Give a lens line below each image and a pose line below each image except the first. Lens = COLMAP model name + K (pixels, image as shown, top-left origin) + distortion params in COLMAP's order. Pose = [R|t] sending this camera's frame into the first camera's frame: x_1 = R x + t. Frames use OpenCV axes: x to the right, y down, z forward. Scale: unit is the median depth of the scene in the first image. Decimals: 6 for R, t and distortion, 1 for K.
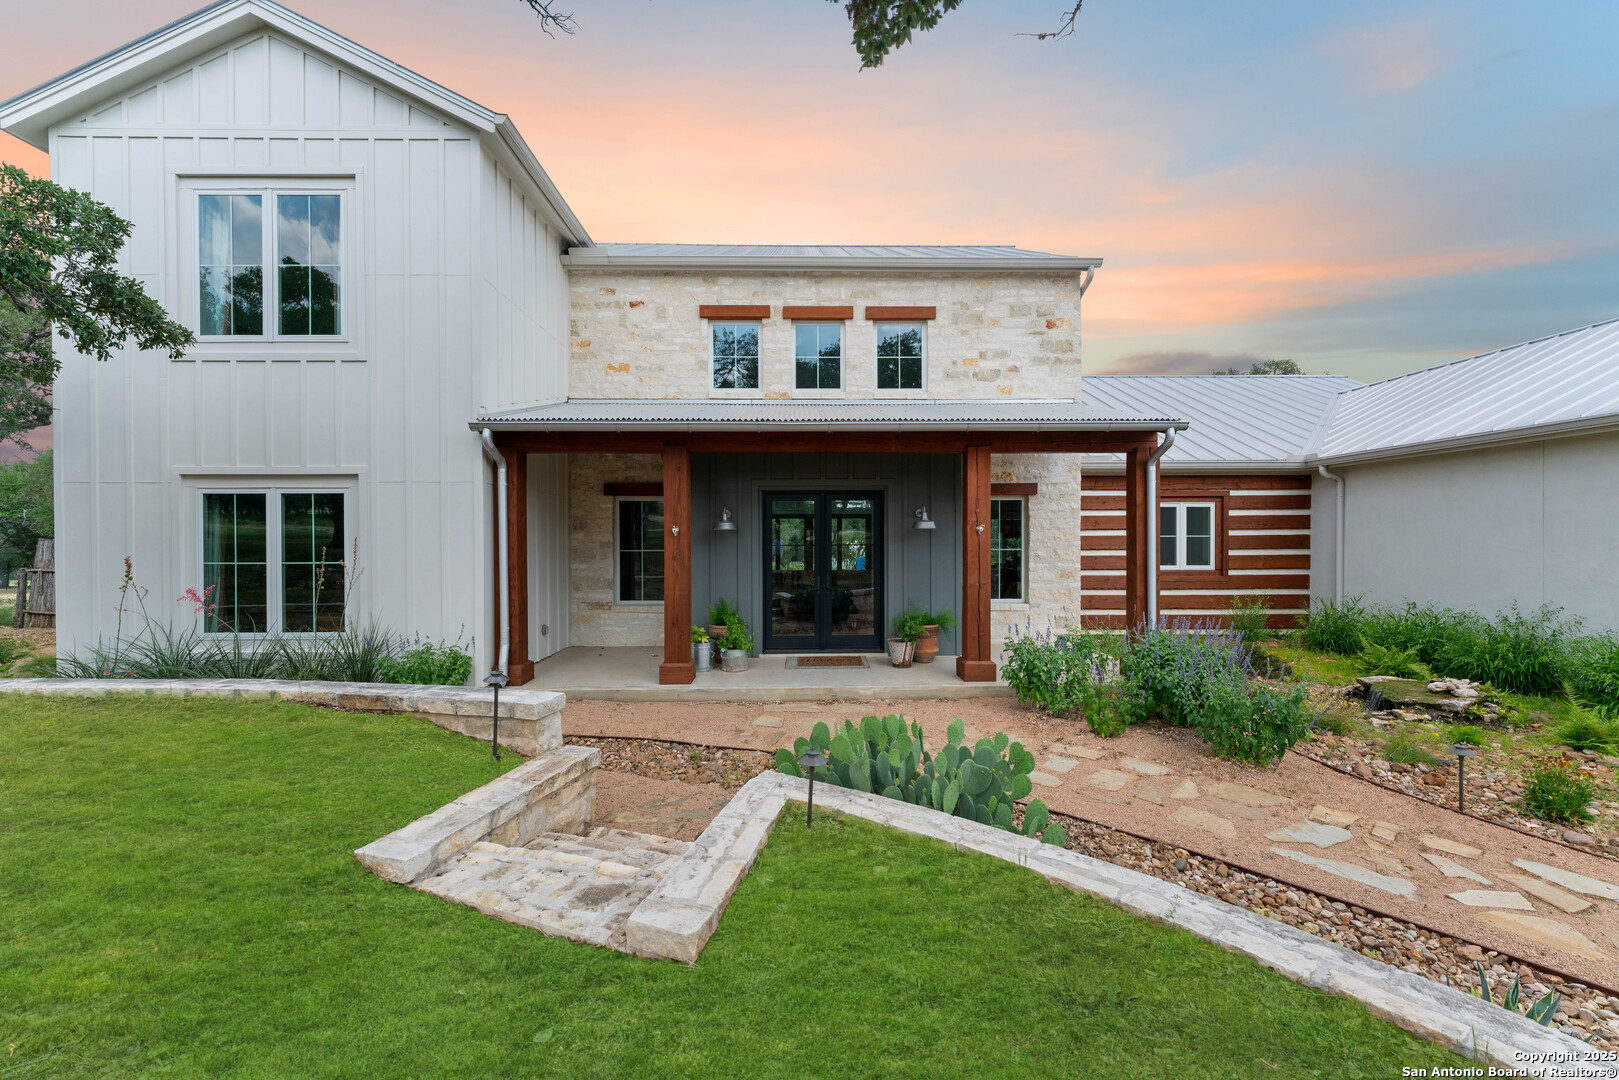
lens RADIAL K [[643.7, 0, 807.7], [0, 643.7, 540.4], [0, 0, 1]] dist [0.001798, 0.000009]
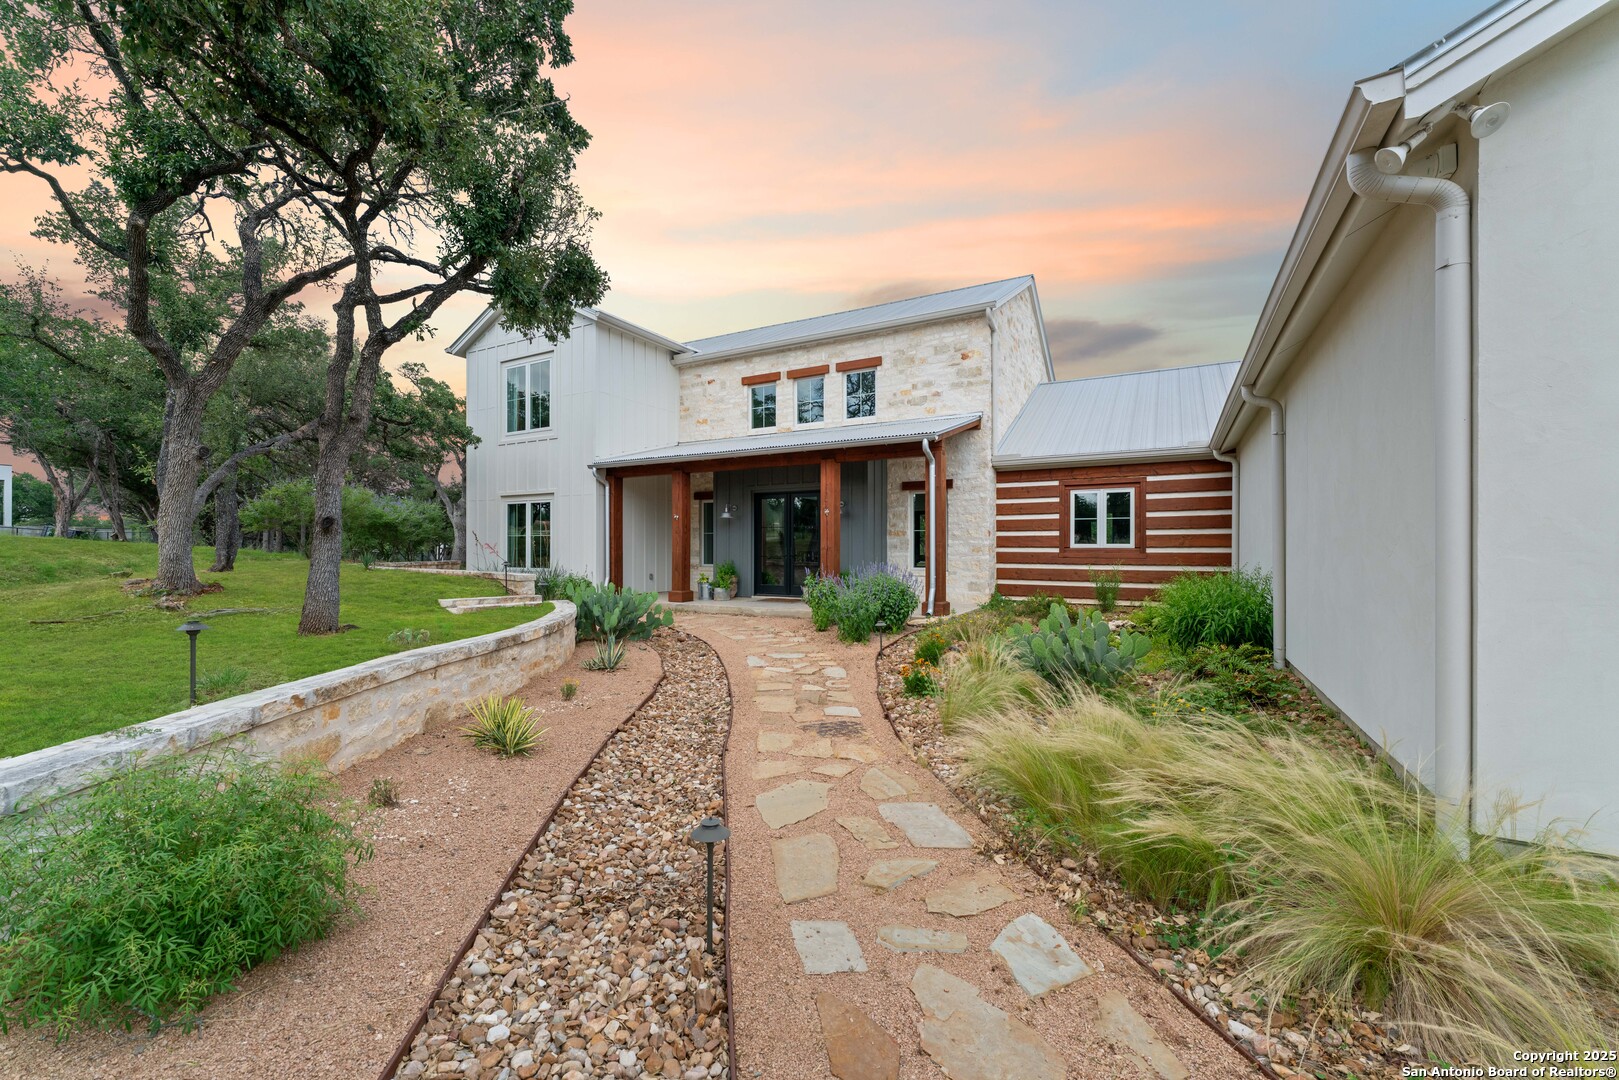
lens RADIAL K [[643.7, 0, 811.9], [0, 643.7, 544.3], [0, 0, 1]] dist [0.001798, 0.000009]
pose [[0.864861, -0.000094, -0.502012, 0.763673], [-0.005184, 0.999945, -0.009119, 0.056447], [0.501985, 0.010489, 0.864813, -0.271753]]
